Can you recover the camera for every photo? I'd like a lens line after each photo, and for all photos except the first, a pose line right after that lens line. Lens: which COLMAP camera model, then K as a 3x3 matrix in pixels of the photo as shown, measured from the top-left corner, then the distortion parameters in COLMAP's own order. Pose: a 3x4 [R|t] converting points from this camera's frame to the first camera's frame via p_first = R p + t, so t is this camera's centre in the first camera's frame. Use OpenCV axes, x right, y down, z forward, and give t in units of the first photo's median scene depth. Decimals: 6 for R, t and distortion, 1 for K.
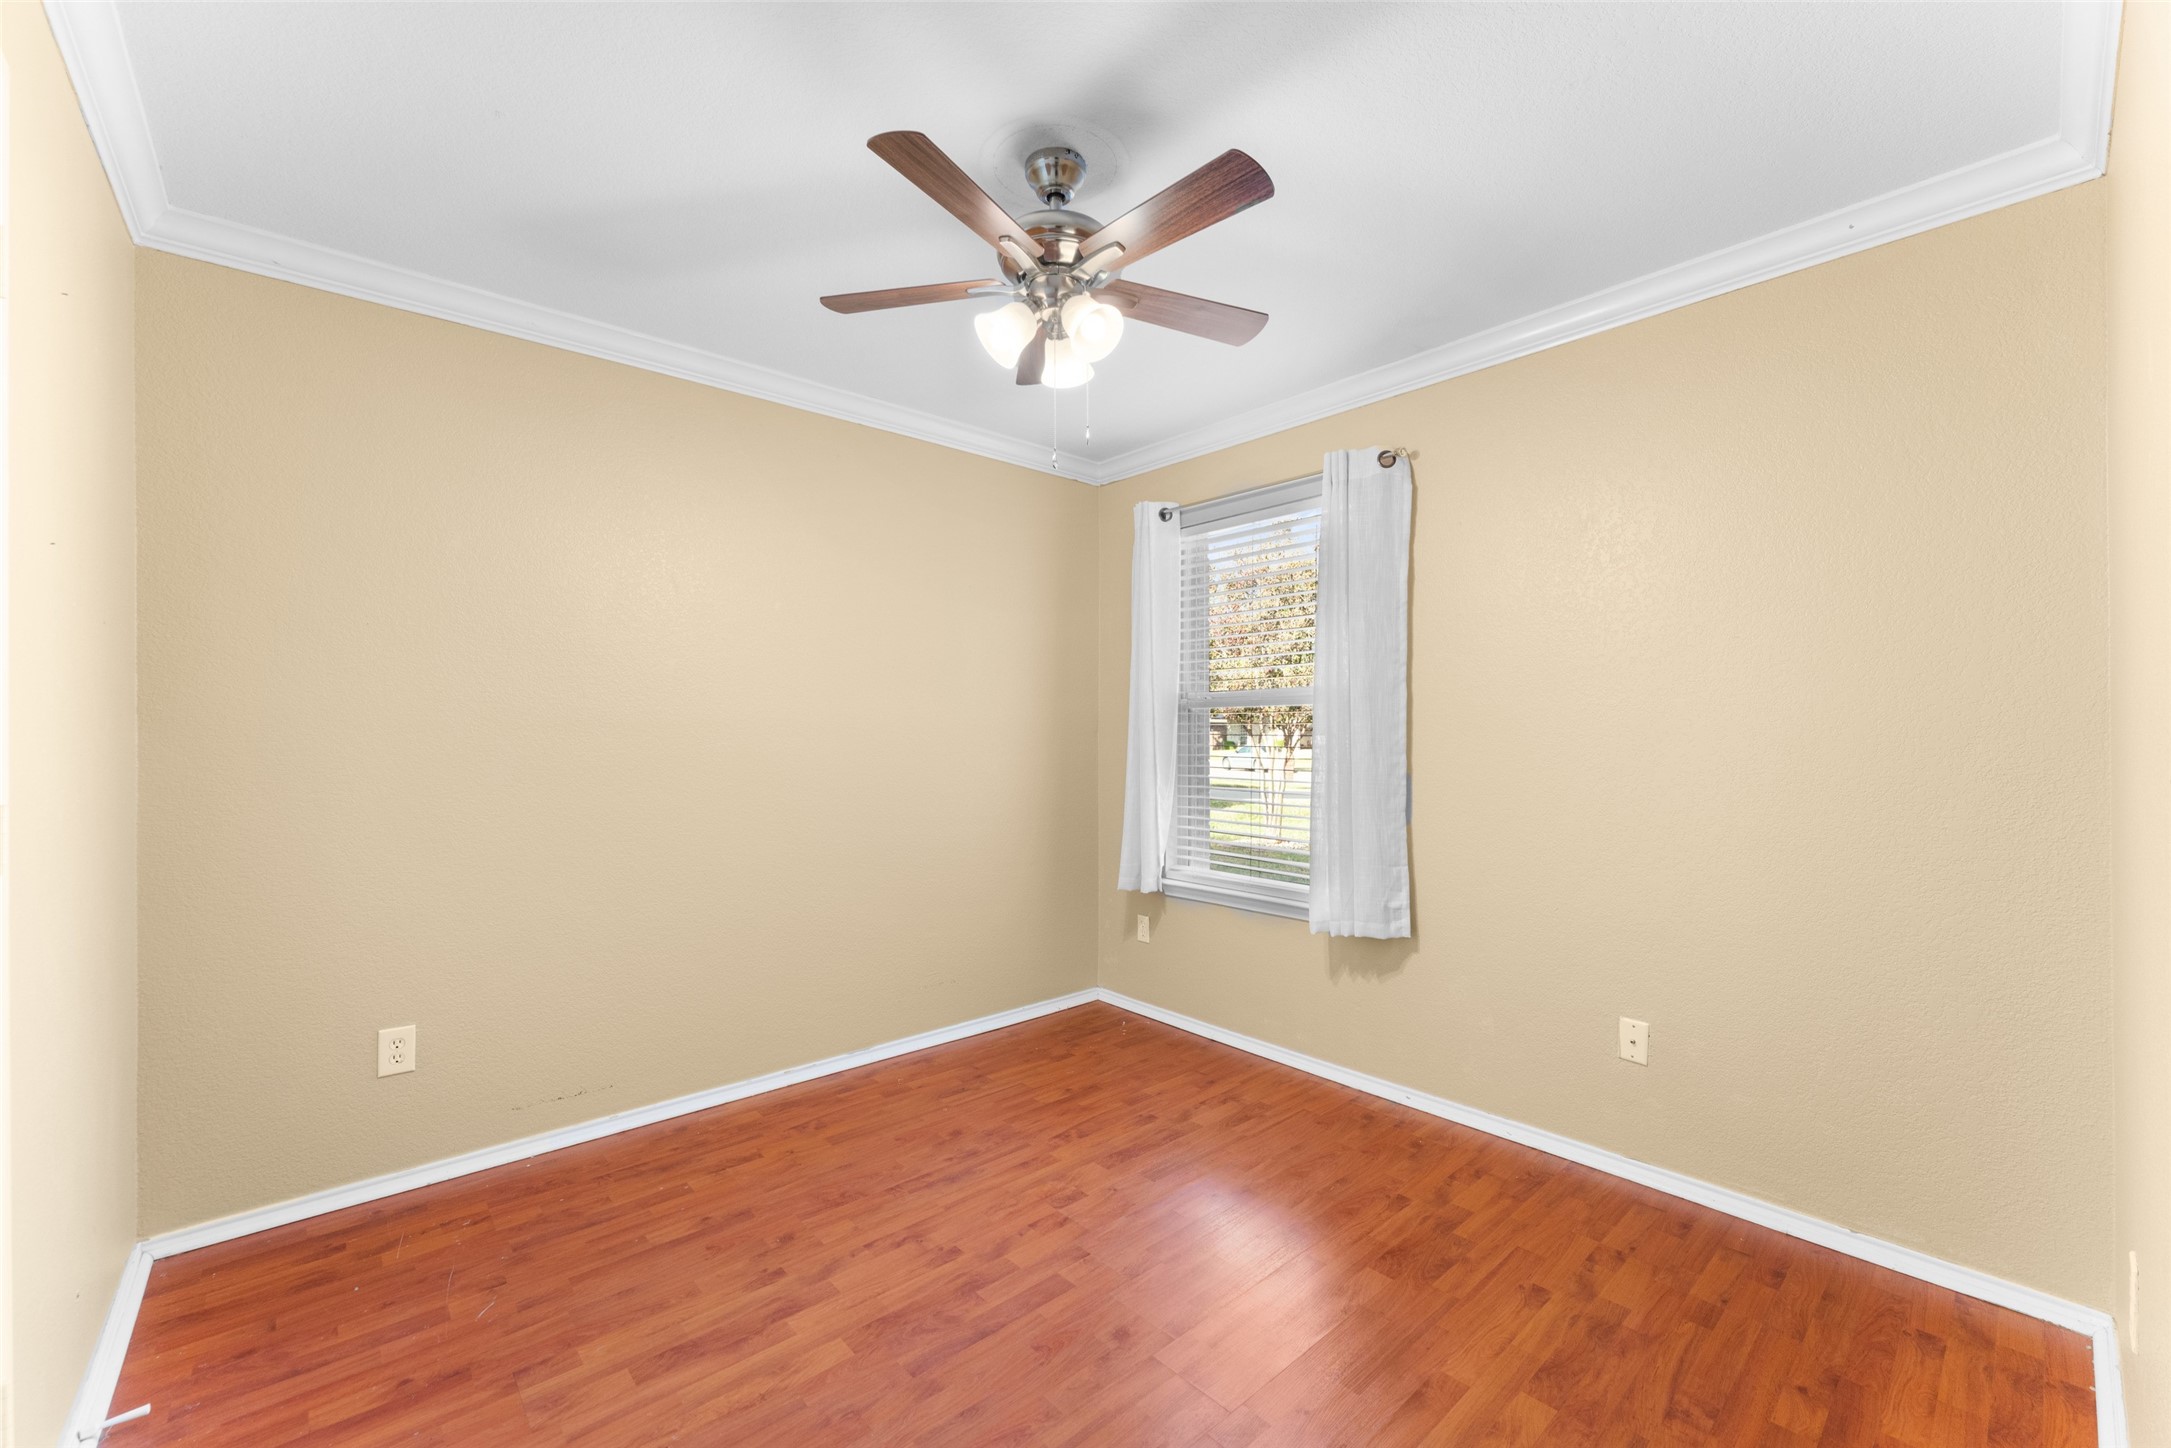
lens RADIAL K [[872.5, 0, 1086.5], [0, 872.5, 727.7], [0, 0, 1]] dist [0.000493, 0.000012]
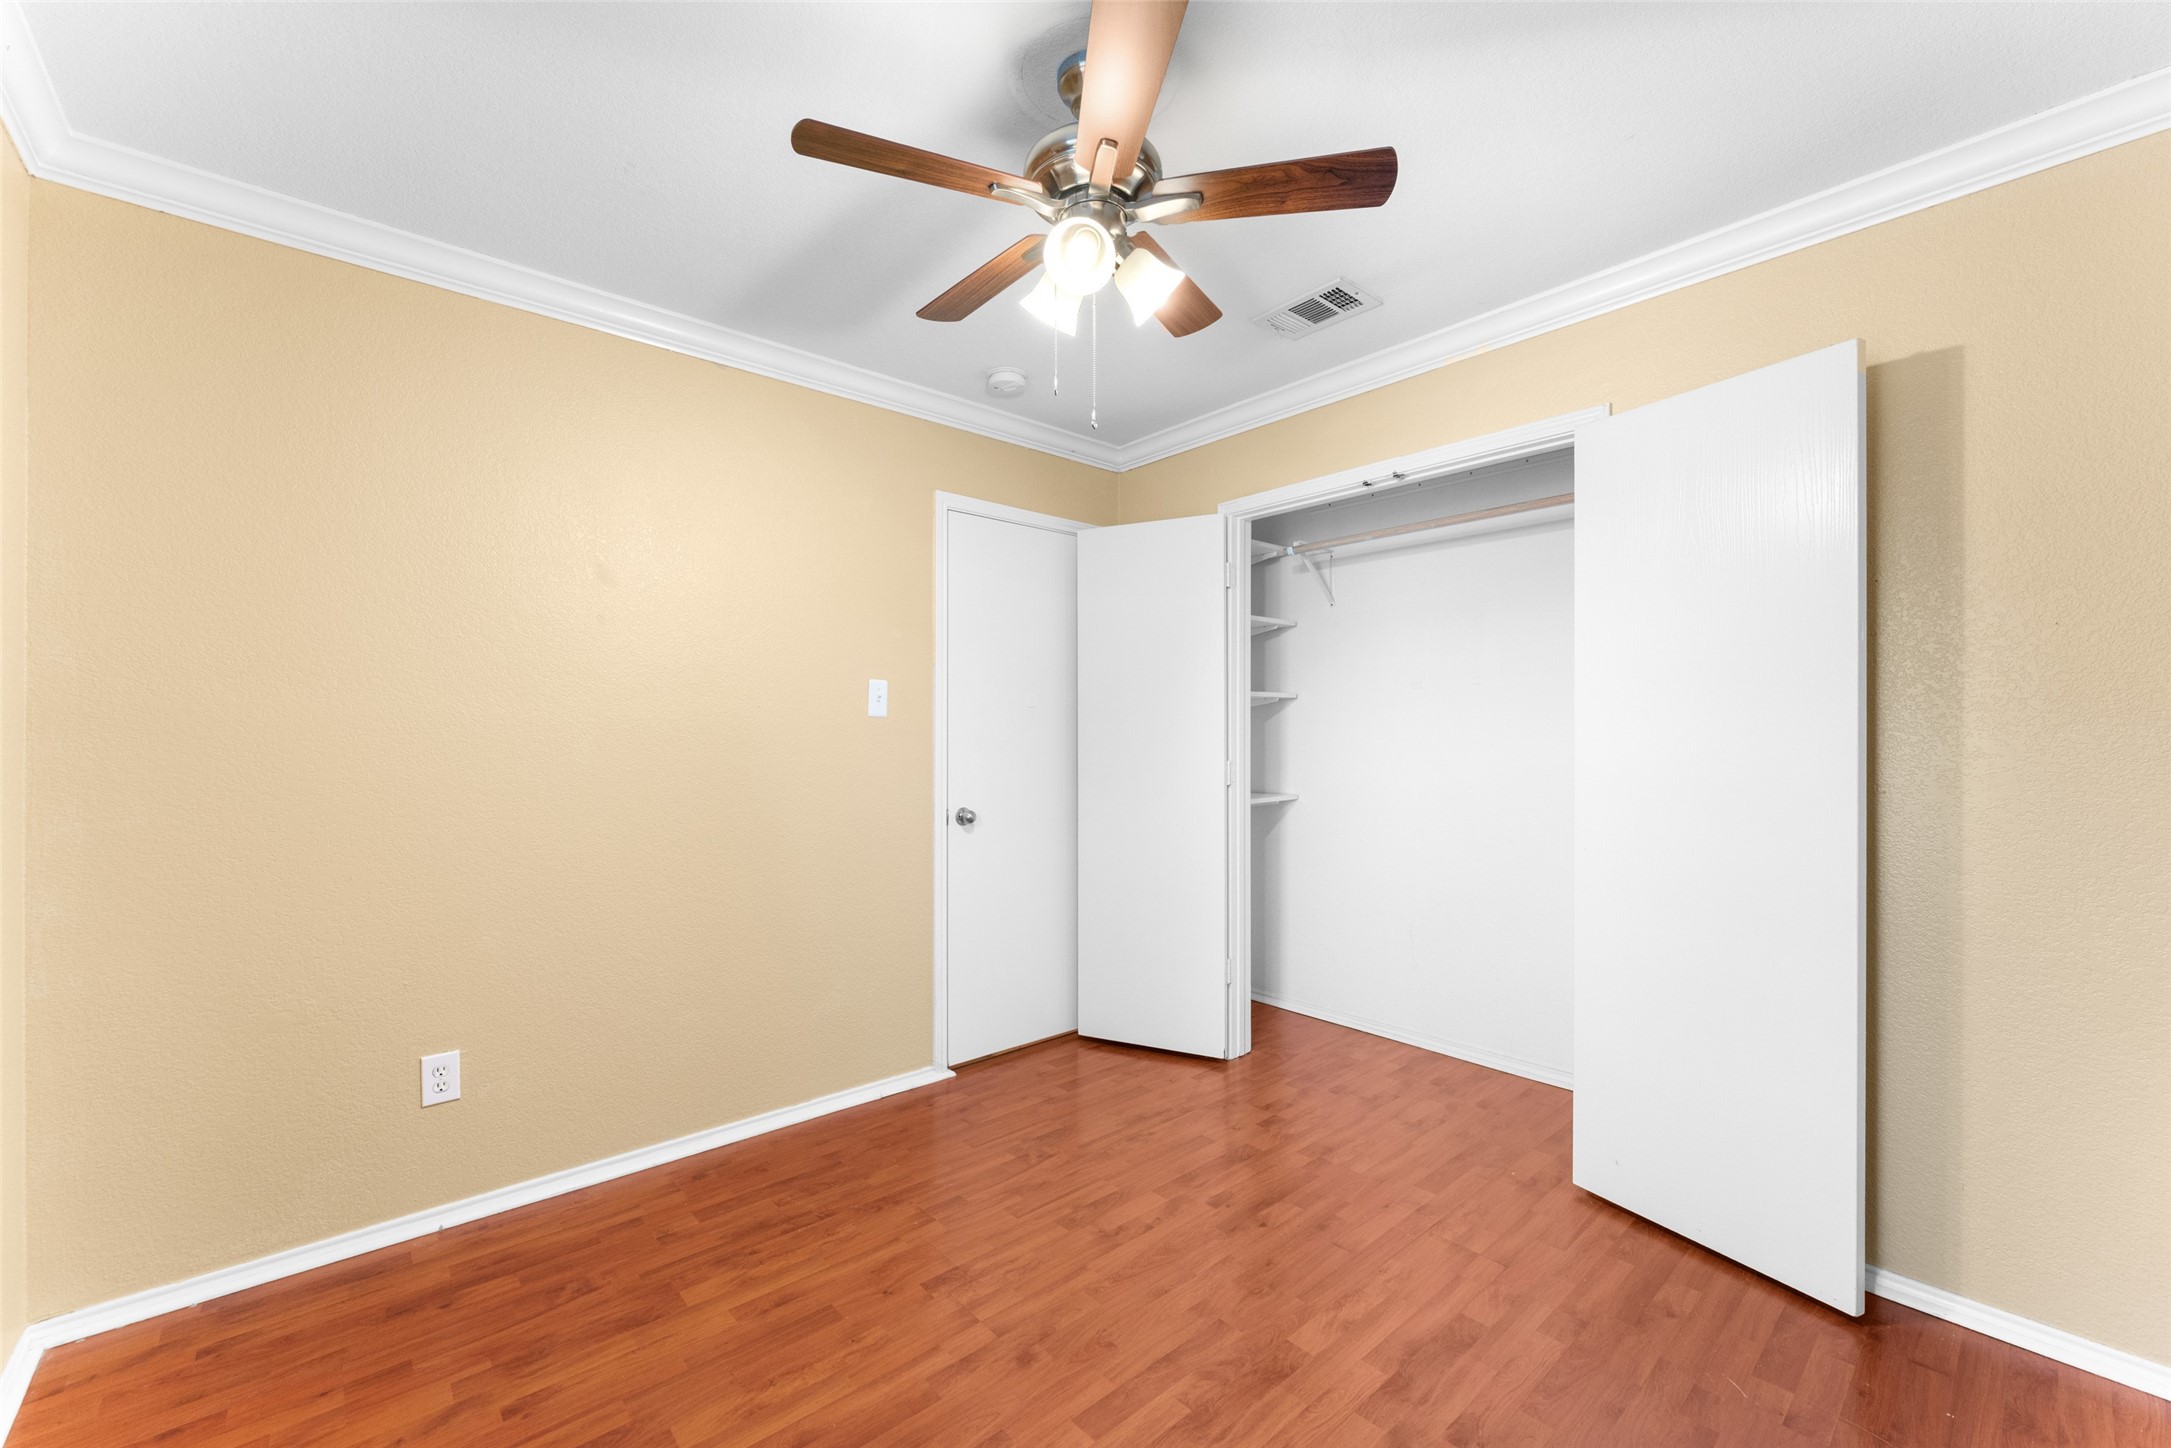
lens RADIAL K [[872.5, 0, 1085.1], [0, 872.5, 729.5], [0, 0, 1]] dist [0.000493, 0.000012]
pose [[-0.999976, -0.000008, 0.006868, -0.033386], [-0.000043, 0.999987, -0.005053, 0.002490], [-0.006868, -0.005053, -0.999964, 1.992586]]
